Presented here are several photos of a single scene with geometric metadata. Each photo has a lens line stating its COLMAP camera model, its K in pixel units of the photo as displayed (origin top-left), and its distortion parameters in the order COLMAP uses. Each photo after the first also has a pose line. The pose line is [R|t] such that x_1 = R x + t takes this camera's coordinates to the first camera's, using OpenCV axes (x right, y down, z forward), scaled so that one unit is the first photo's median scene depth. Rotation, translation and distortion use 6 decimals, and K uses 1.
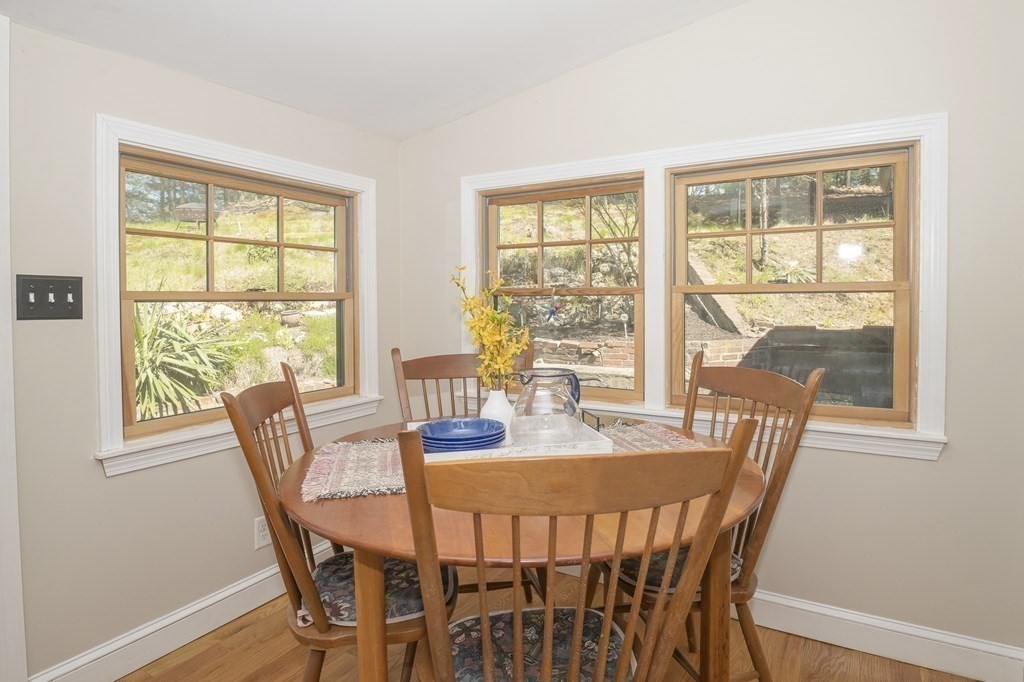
lens RADIAL K [[559.5, 0, 510.5], [0, 559.5, 313.7], [0, 0, 1]] dist [-0.020134, -0.001395]
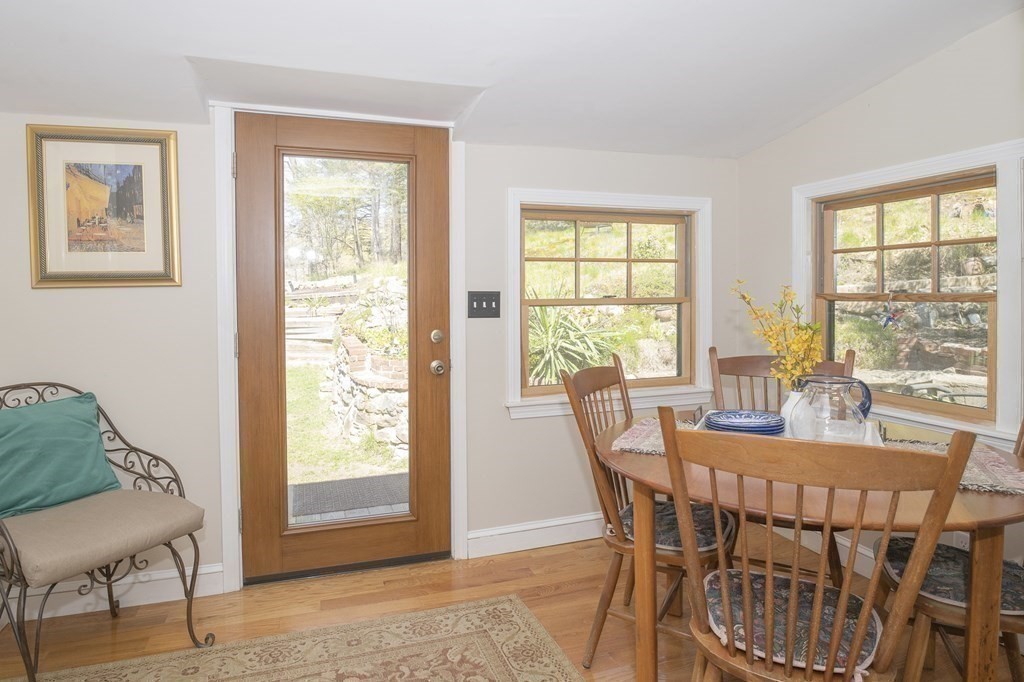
lens RADIAL K [[559.5, 0, 510.5], [0, 559.5, 313.7], [0, 0, 1]] dist [-0.020134, -0.001395]
pose [[0.779462, 0.021856, -0.626068, 0.157047], [-0.013083, 0.999741, 0.018613, -0.019748], [0.626313, -0.006317, 0.779546, -0.144833]]
